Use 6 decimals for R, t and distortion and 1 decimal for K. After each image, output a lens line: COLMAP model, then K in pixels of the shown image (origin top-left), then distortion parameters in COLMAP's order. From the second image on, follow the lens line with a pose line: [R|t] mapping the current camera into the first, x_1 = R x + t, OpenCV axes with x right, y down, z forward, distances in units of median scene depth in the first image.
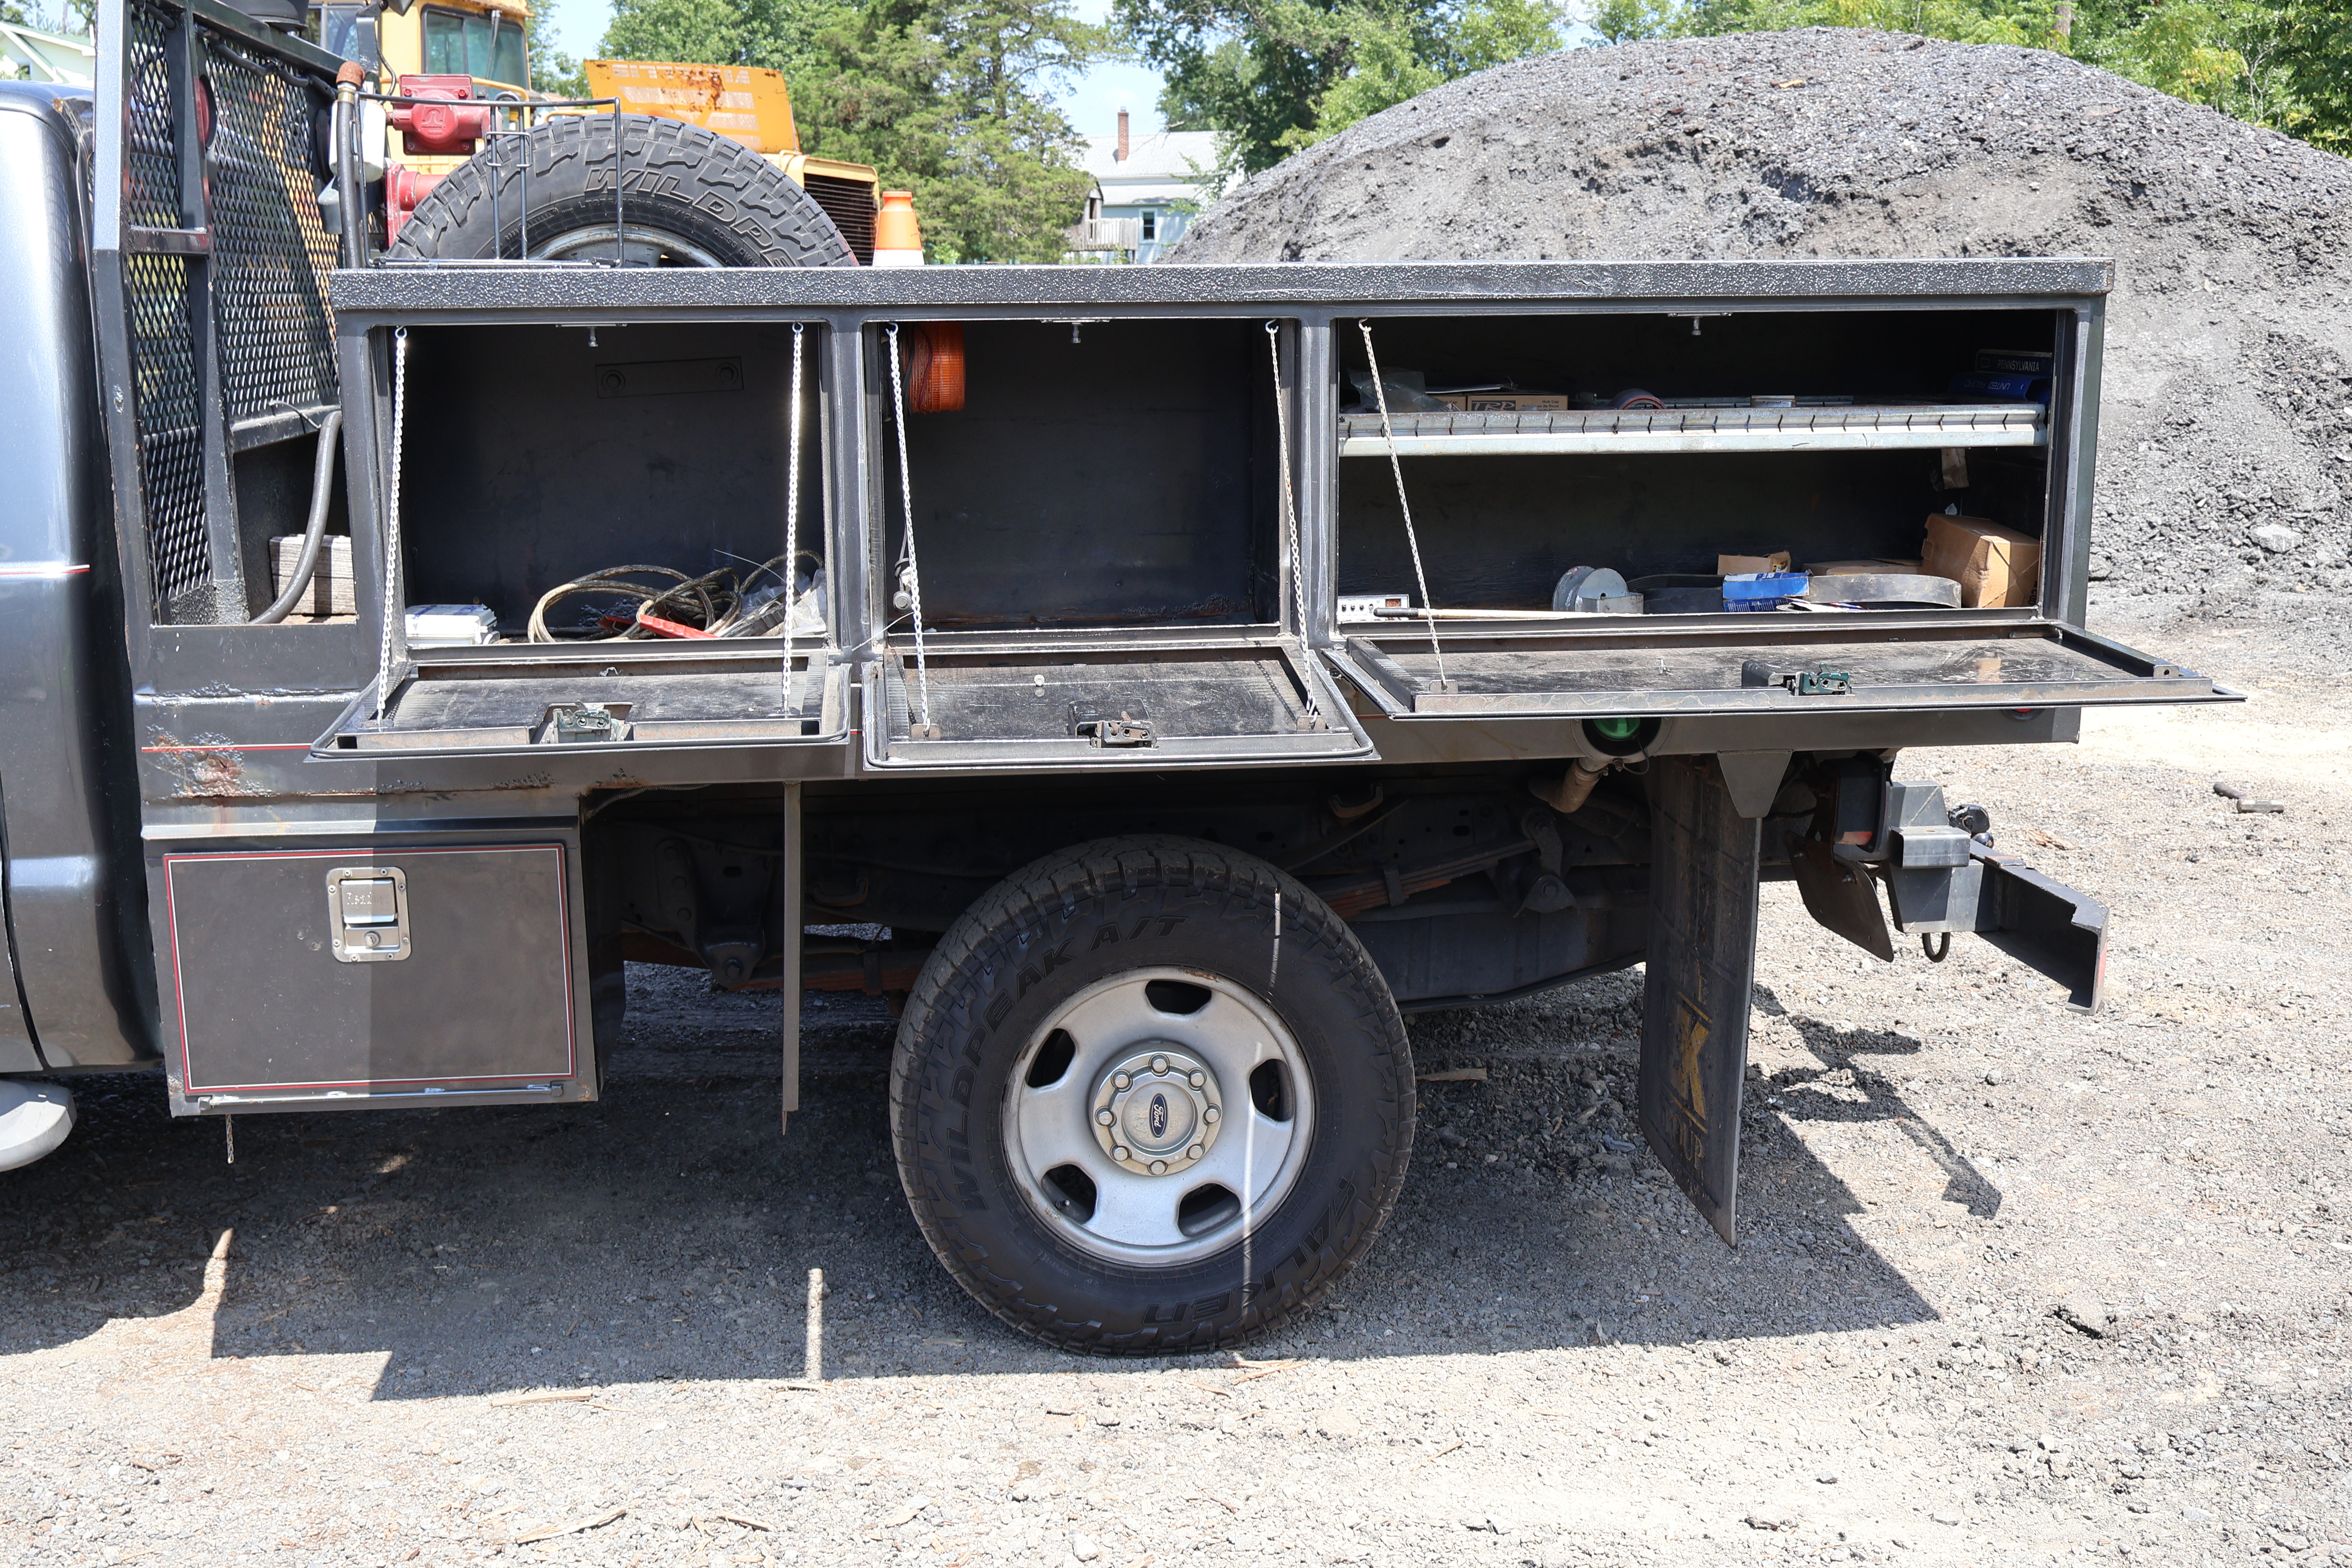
lens RADIAL K [[2458.1, 0, 1166.9], [0, 2458.1, 779.8], [0, 0, 1]] dist [0.019148, -0.024831]
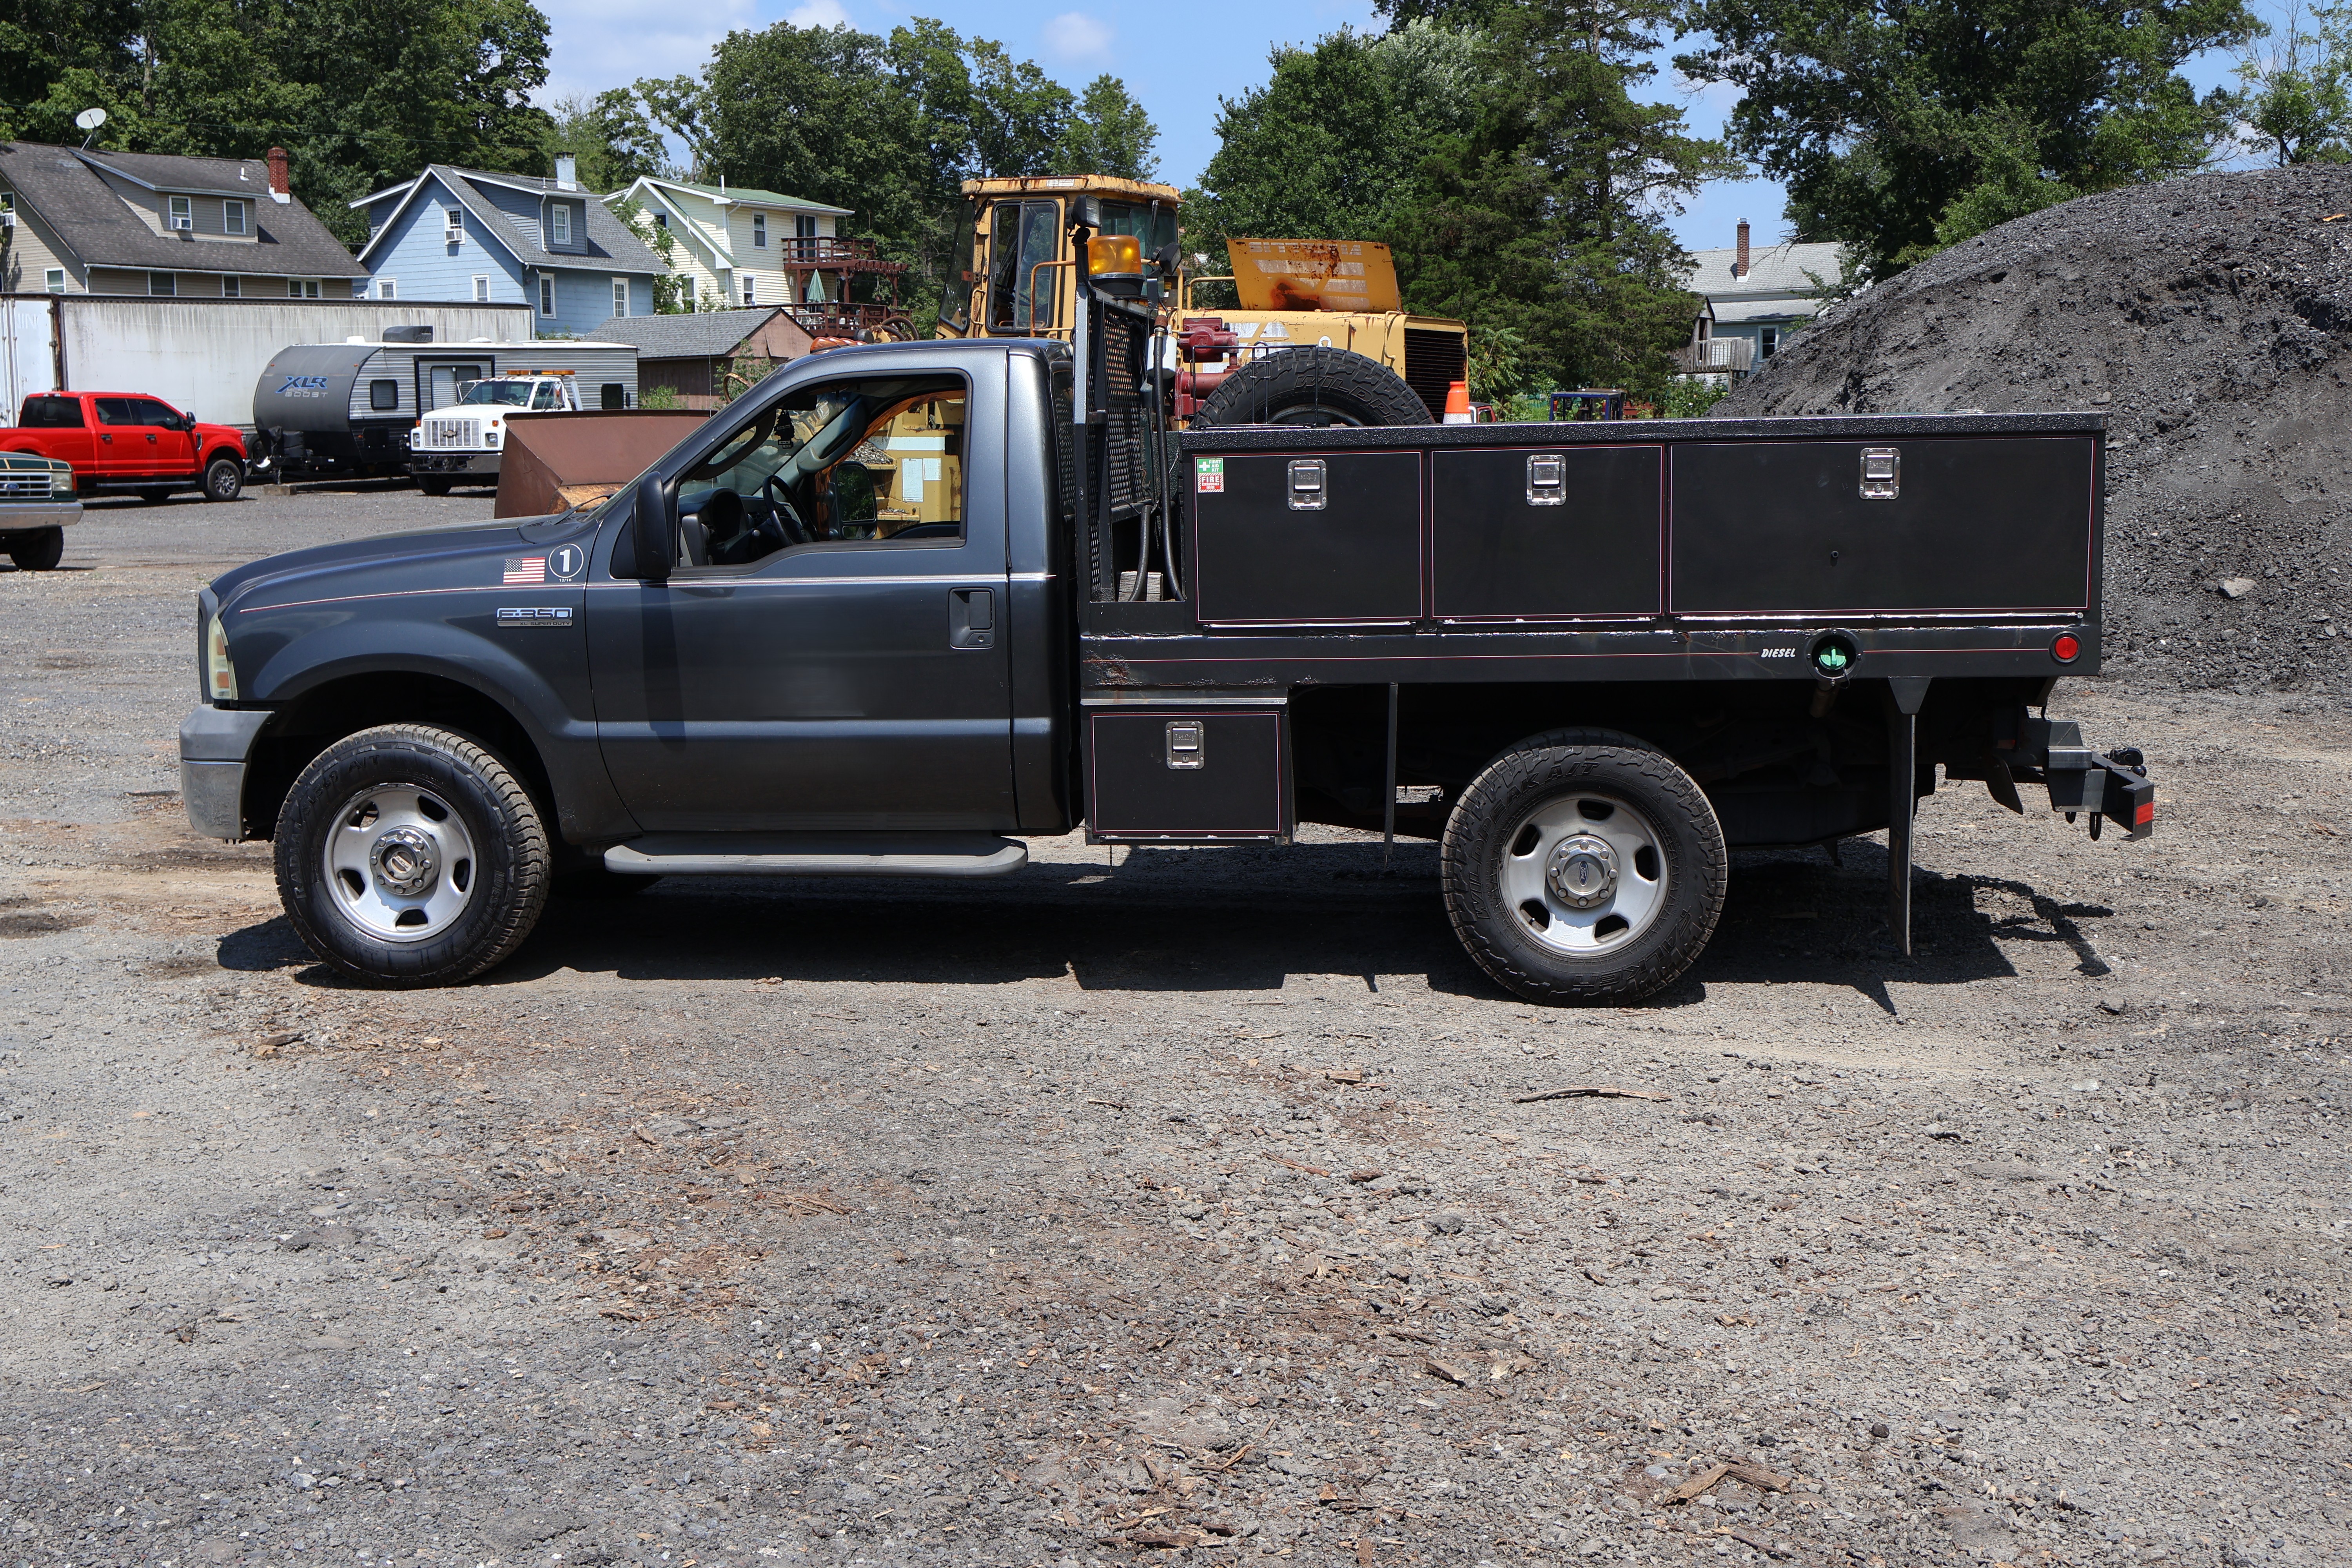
lens RADIAL K [[2691.7, 0, 1163.6], [0, 2691.7, 788.9], [0, 0, 1]] dist [0.004433, 0.001482]
pose [[0.973535, 0.017715, -0.227849, 0.032277], [-0.030965, 0.998022, -0.054709, 0.041587], [0.226429, 0.060317, 0.972158, -0.226683]]
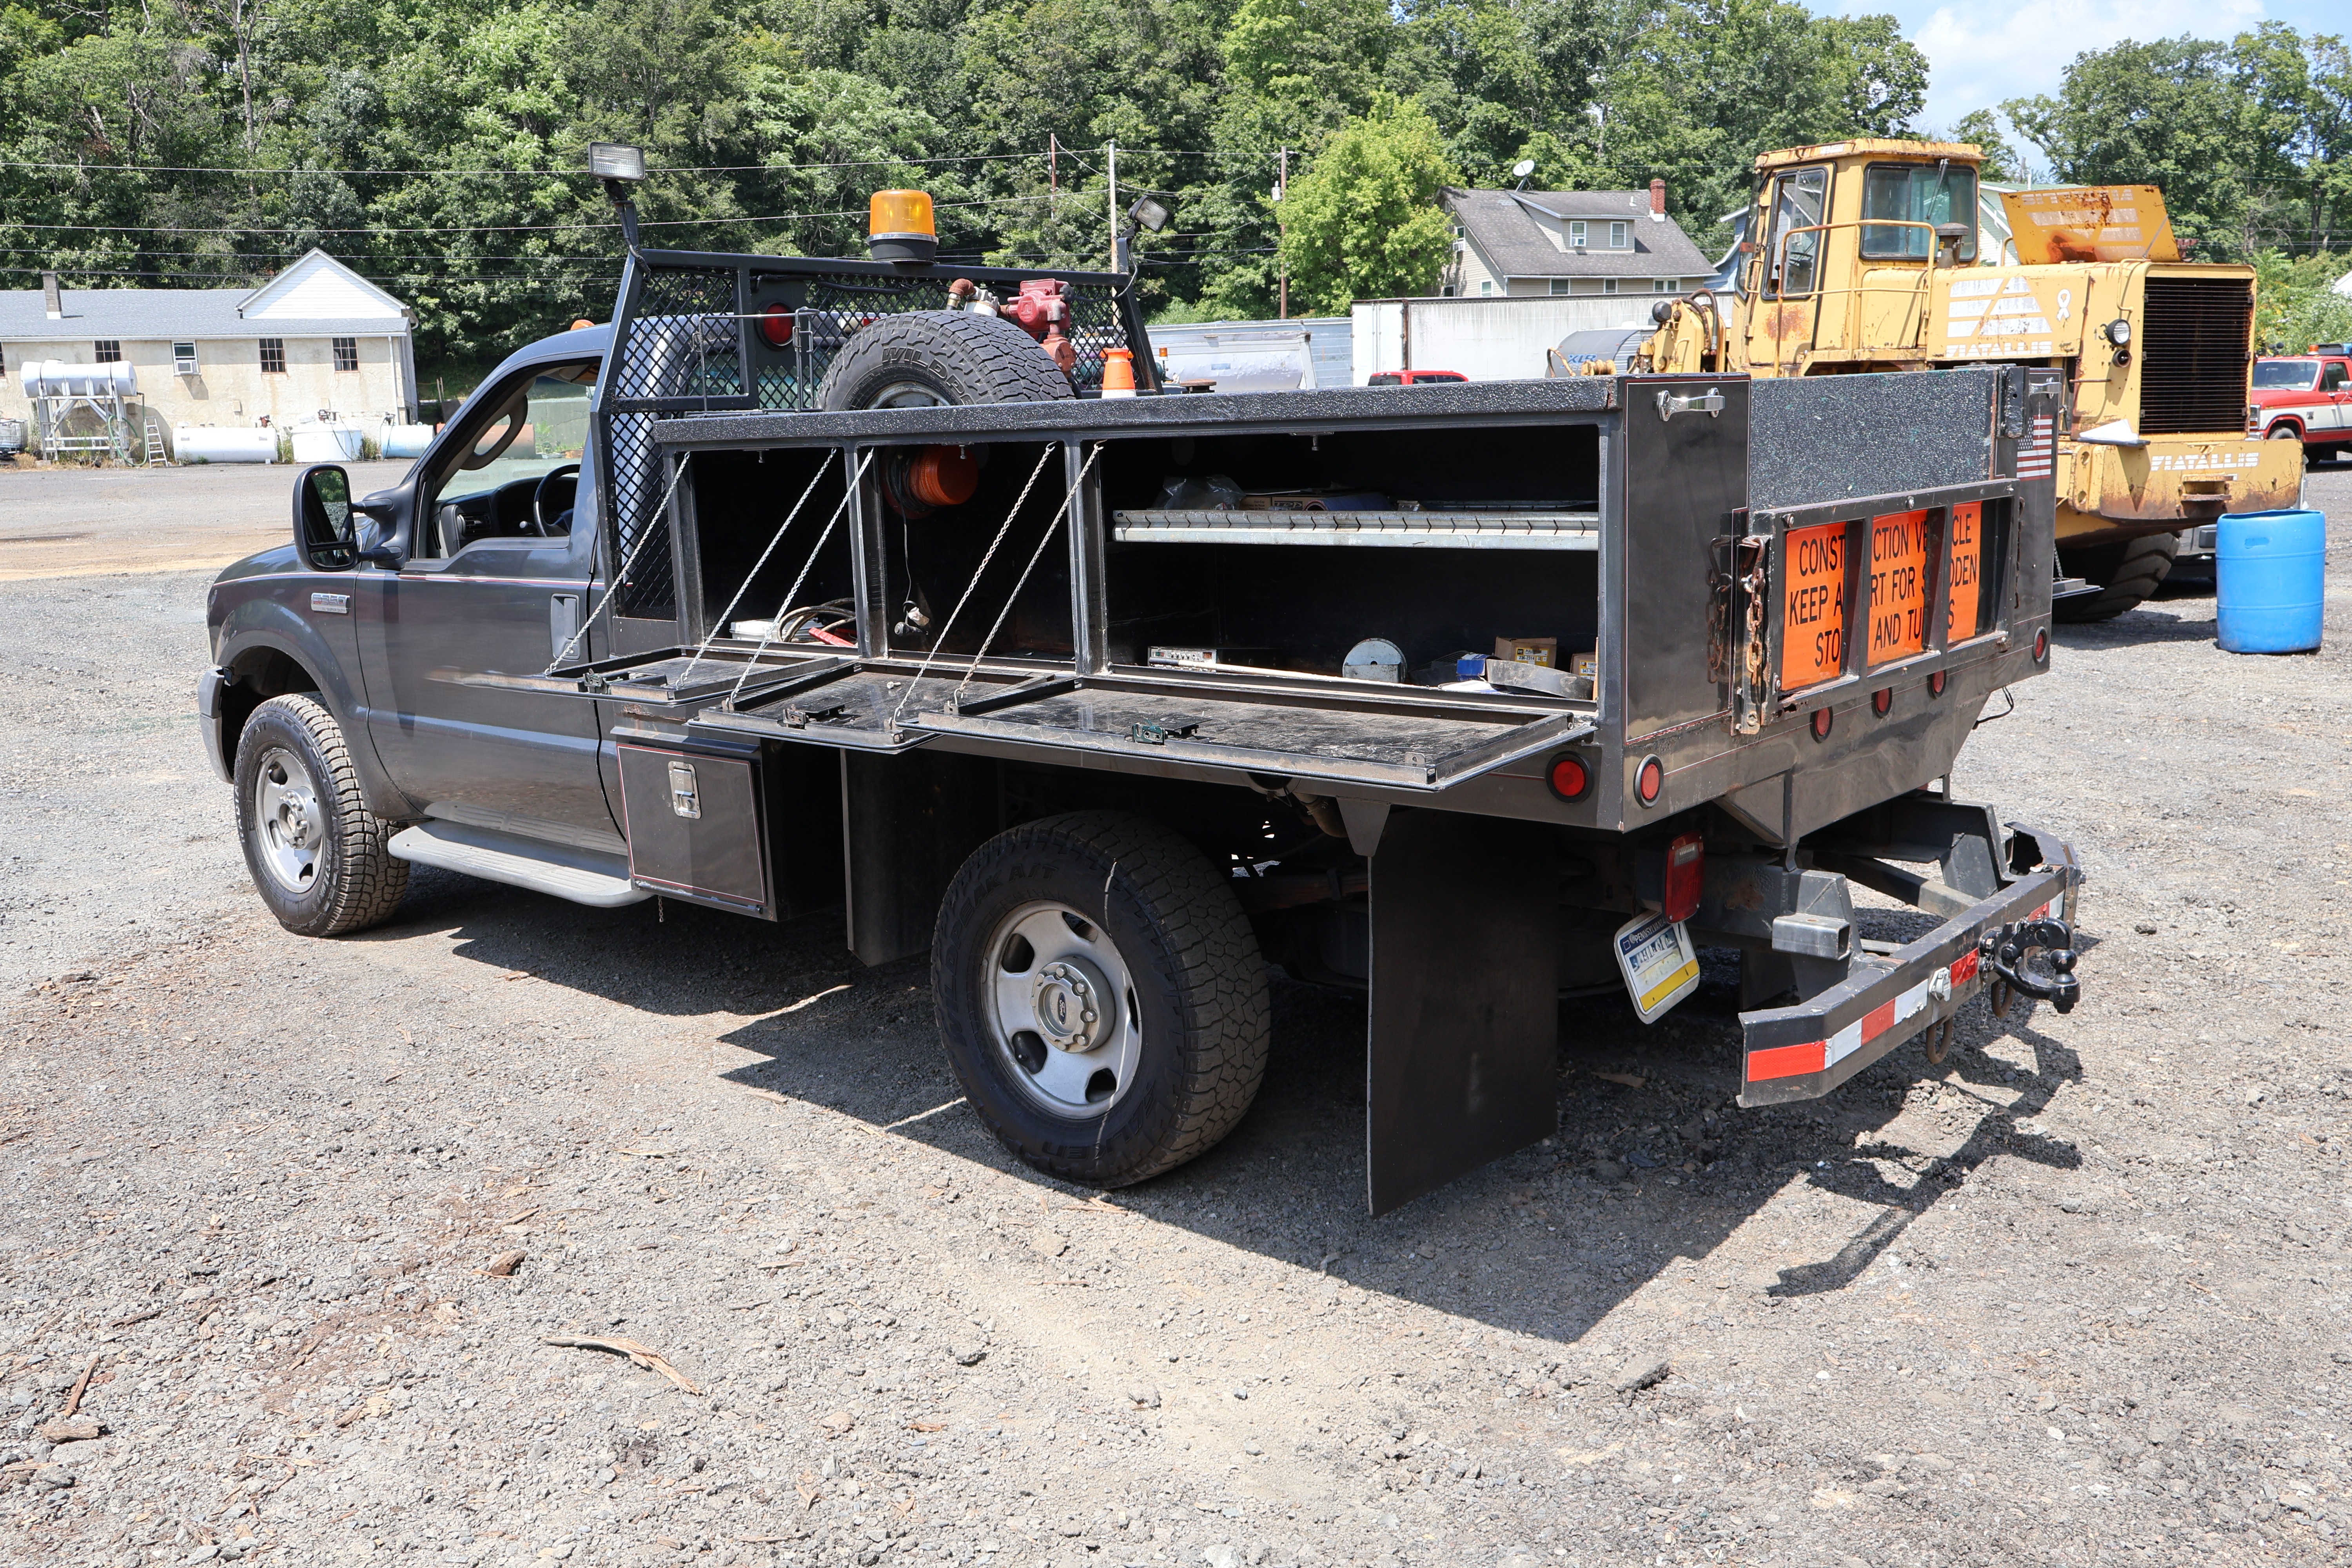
lens RADIAL K [[1966.5, 0, 1170.0], [0, 1966.5, 791.7], [0, 0, 1]] dist [-0.002857, 0.006863]
pose [[0.674421, 0.120036, -0.728524, 0.180053], [-0.113751, 0.991808, 0.058113, -0.012483], [0.729532, 0.043677, 0.682551, 0.059109]]
